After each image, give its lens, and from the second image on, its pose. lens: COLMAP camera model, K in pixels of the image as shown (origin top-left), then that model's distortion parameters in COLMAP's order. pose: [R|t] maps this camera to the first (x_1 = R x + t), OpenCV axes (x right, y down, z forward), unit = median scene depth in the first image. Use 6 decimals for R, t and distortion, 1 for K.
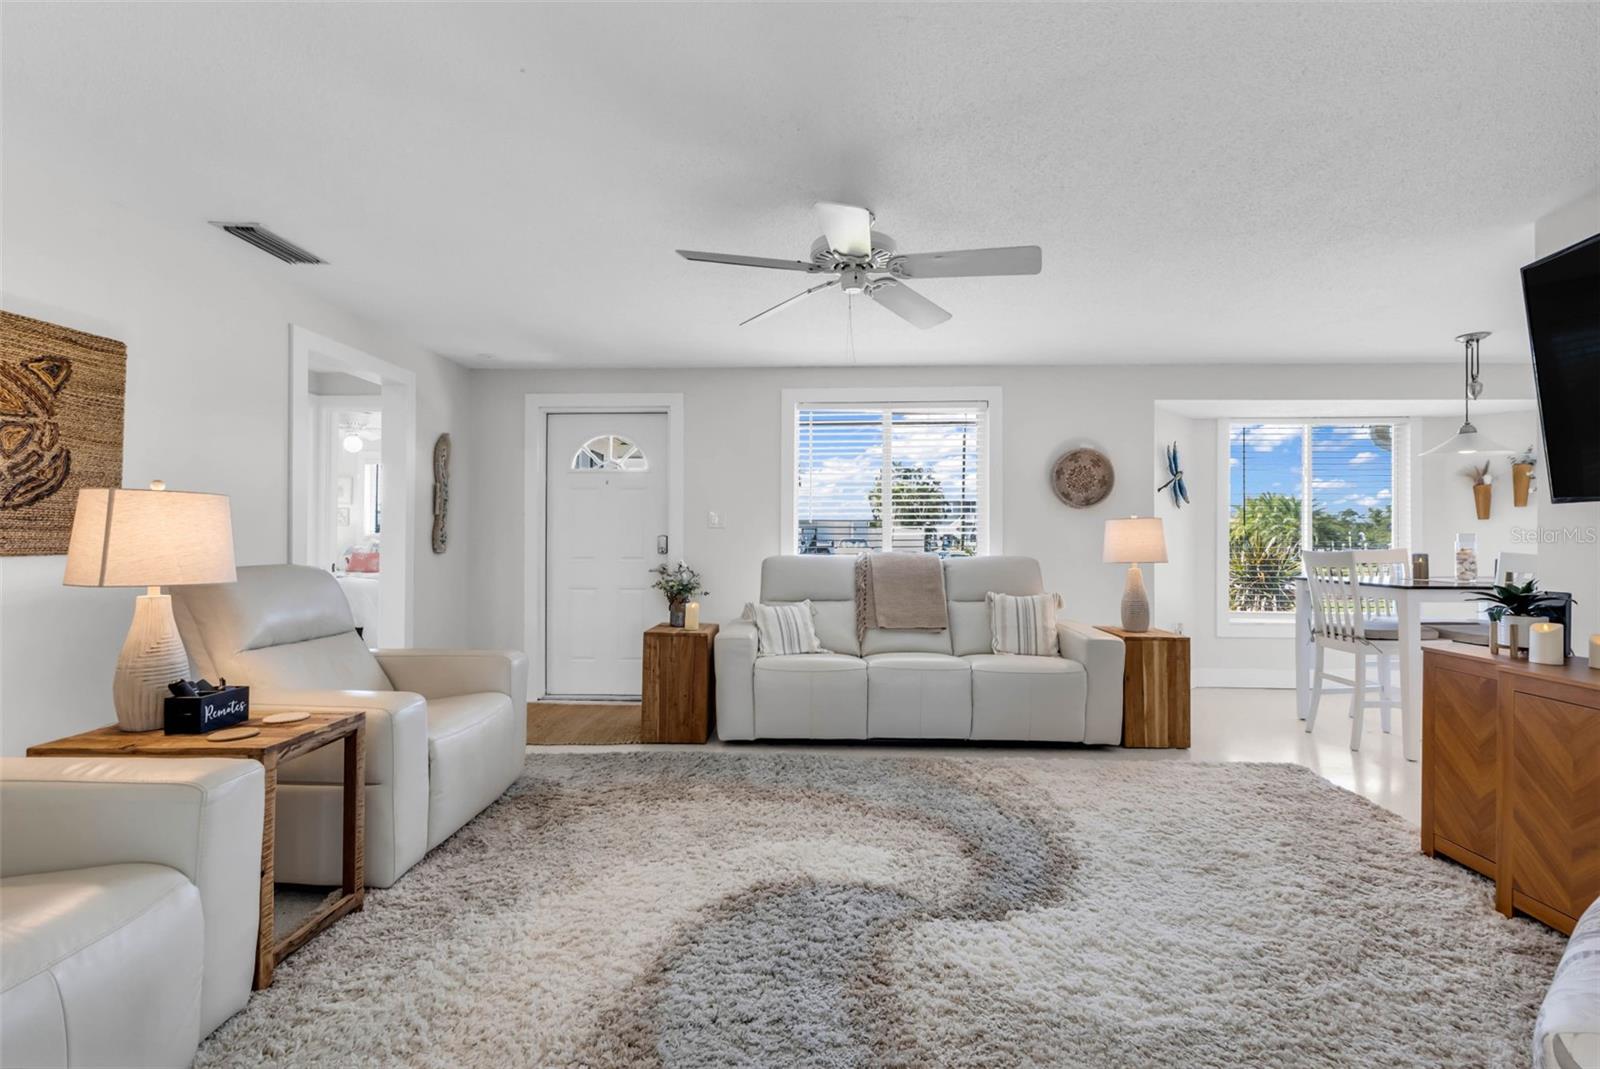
lens RADIAL K [[710.9, 0, 794.8], [0, 710.9, 530.0], [0, 0, 1]] dist [0.008978, -0.001723]
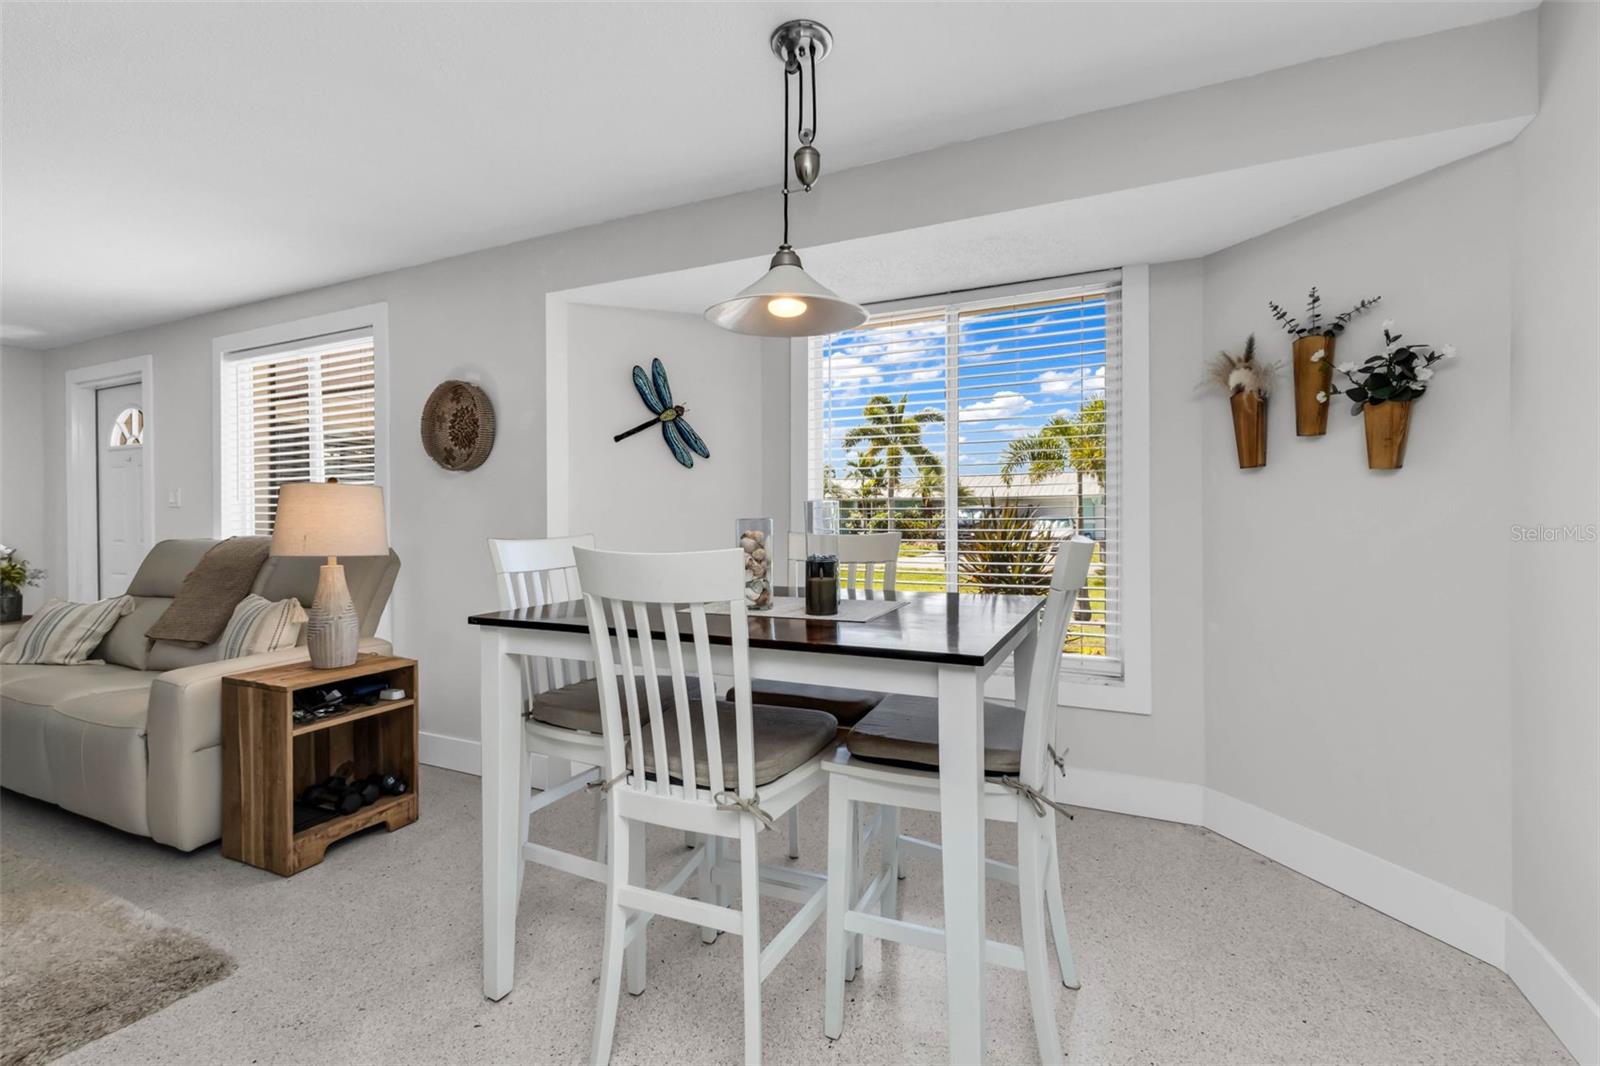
lens RADIAL K [[710.9, 0, 800.2], [0, 710.9, 524.4], [0, 0, 1]] dist [0.008978, -0.001723]
pose [[0.919524, -0.000583, -0.393033, 0.923850], [0.009292, 0.999752, 0.020256, 0.007087], [0.392924, -0.022278, 0.919301, 0.496010]]
